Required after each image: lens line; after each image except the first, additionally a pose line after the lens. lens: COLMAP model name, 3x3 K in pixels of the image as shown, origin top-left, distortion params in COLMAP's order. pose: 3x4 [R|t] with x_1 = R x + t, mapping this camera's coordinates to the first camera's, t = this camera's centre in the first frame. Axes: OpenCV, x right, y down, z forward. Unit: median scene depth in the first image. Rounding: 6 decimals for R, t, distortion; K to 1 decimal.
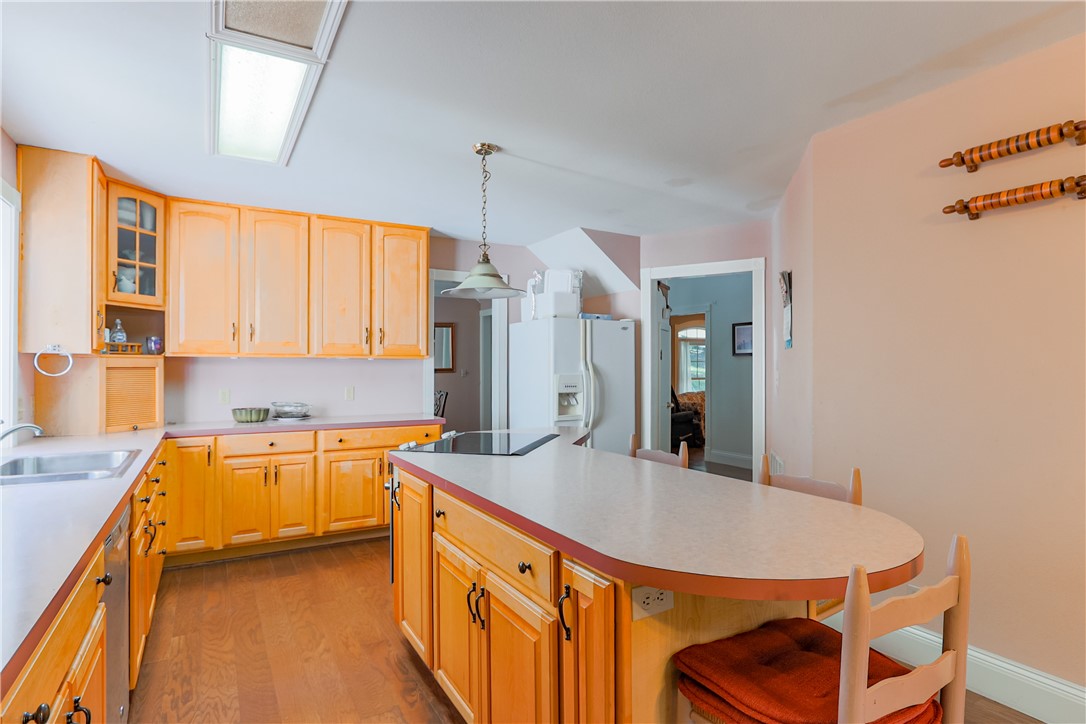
lens RADIAL K [[575.1, 0, 538.6], [0, 575.1, 366.9], [0, 0, 1]] dist [-0.015159, 0.005041]
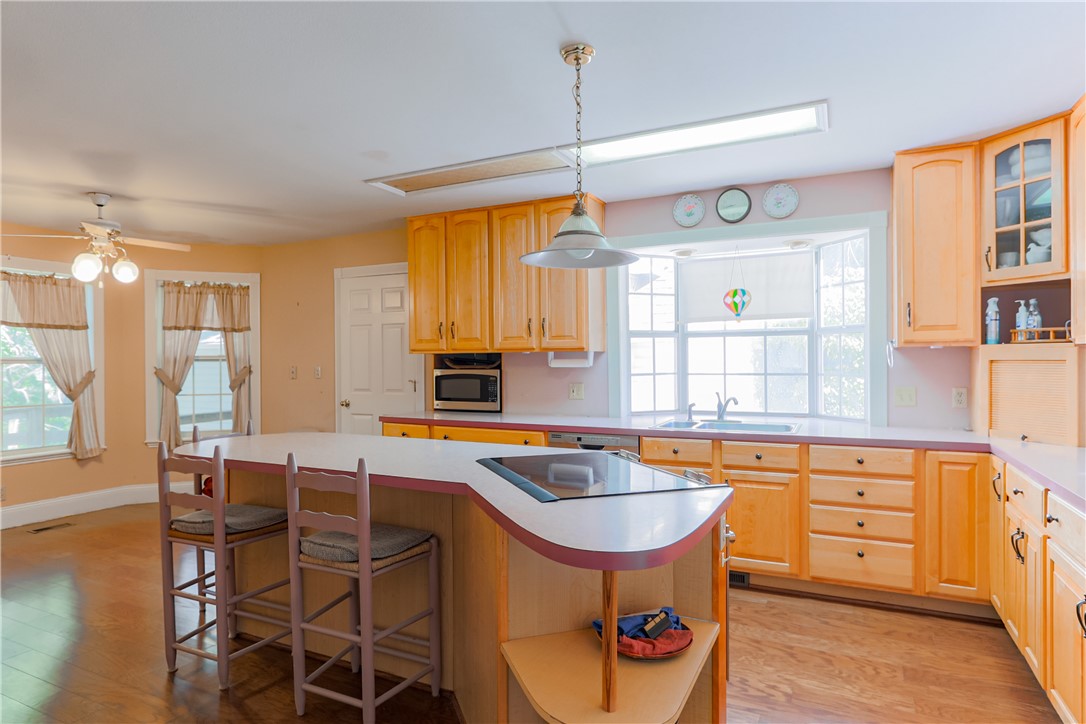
lens RADIAL K [[617.1, 0, 540.7], [0, 617.1, 364.4], [0, 0, 1]] dist [-0.022209, 0.000034]
pose [[-0.819816, 0.010643, -0.572528, 0.297394], [0.008122, 0.999943, 0.006958, -0.004127], [0.572570, 0.001054, -0.819855, 1.236256]]
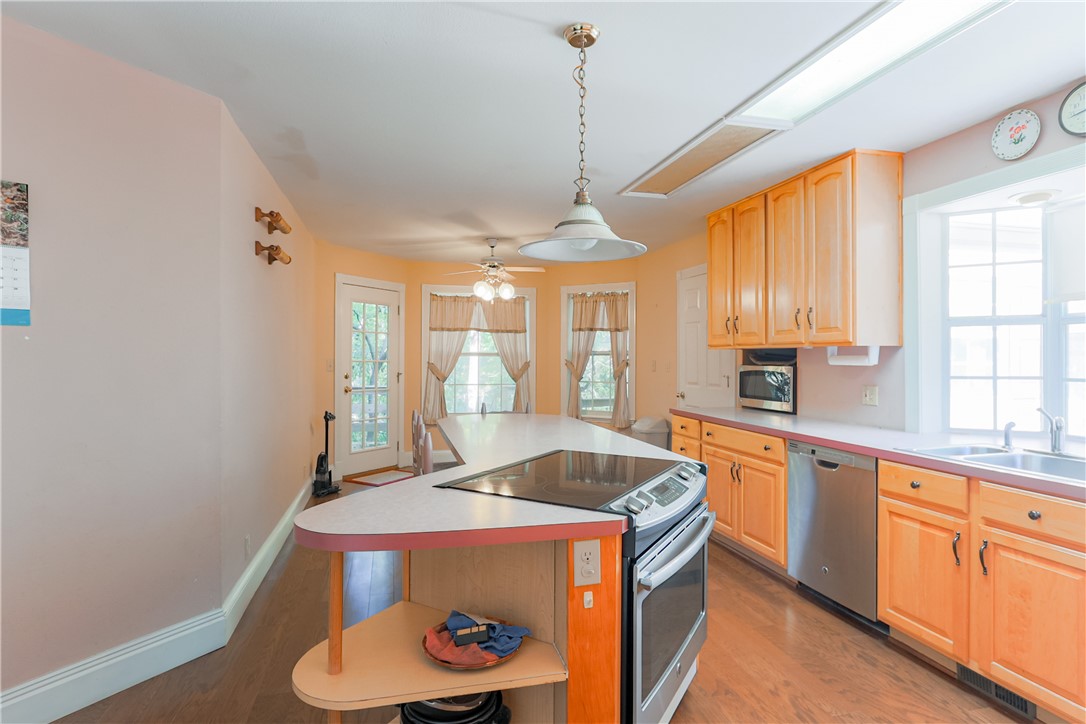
lens RADIAL K [[575.1, 0, 541.0], [0, 575.1, 359.9], [0, 0, 1]] dist [-0.015159, 0.005041]
pose [[-0.967446, -0.001207, 0.253074, -0.166127], [0.000096, 0.999987, 0.005137, -0.003462], [-0.253077, 0.004994, -0.967433, 1.290009]]
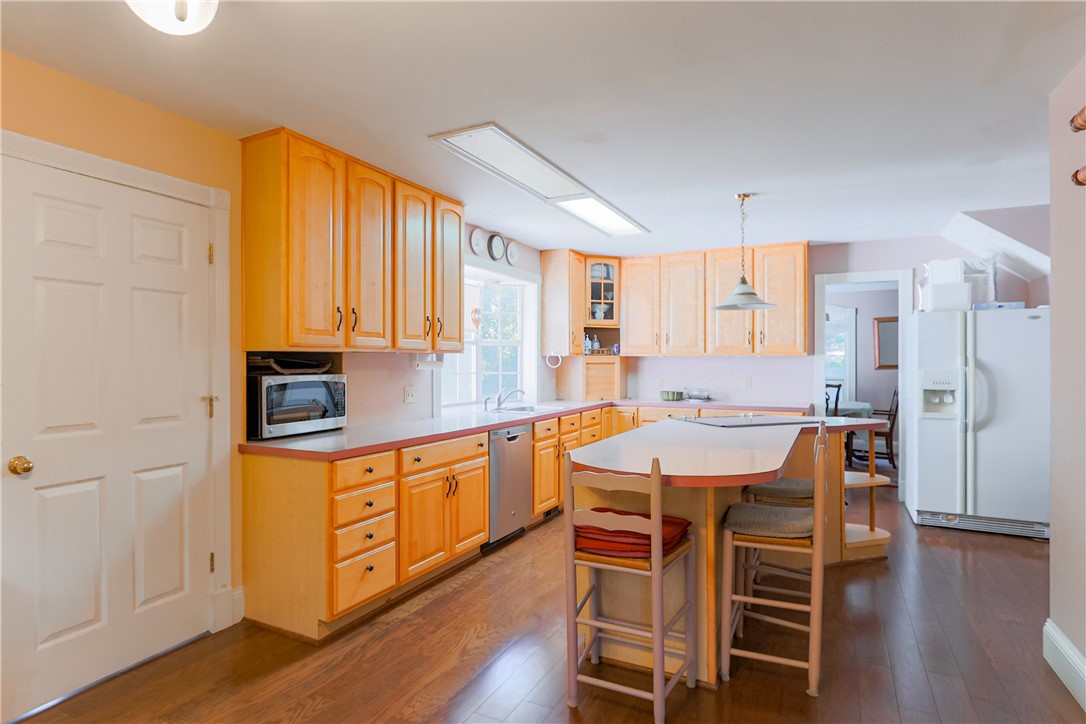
lens RADIAL K [[575.1, 0, 571.3], [0, 575.1, 362.5], [0, 0, 1]] dist [-0.015159, 0.005041]
pose [[0.587989, 0.000586, -0.808869, 0.586119], [0.002581, 0.999993, 0.002601, -0.005079], [0.808865, -0.003617, 0.587983, -0.069955]]
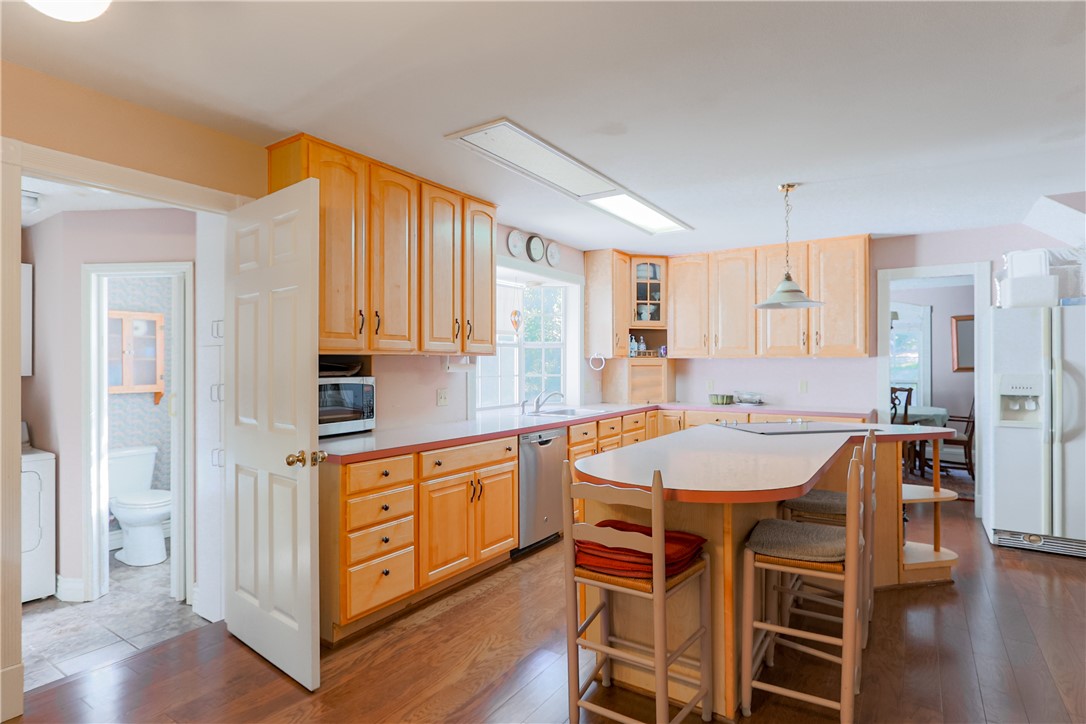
lens RADIAL K [[575.1, 0, 561.6], [0, 575.1, 361.9], [0, 0, 1]] dist [-0.015159, 0.005041]
pose [[0.486816, -0.003508, -0.873498, 0.587136], [0.003207, 0.999992, -0.002228, -0.005818], [0.873499, -0.001717, 0.486823, -0.011515]]
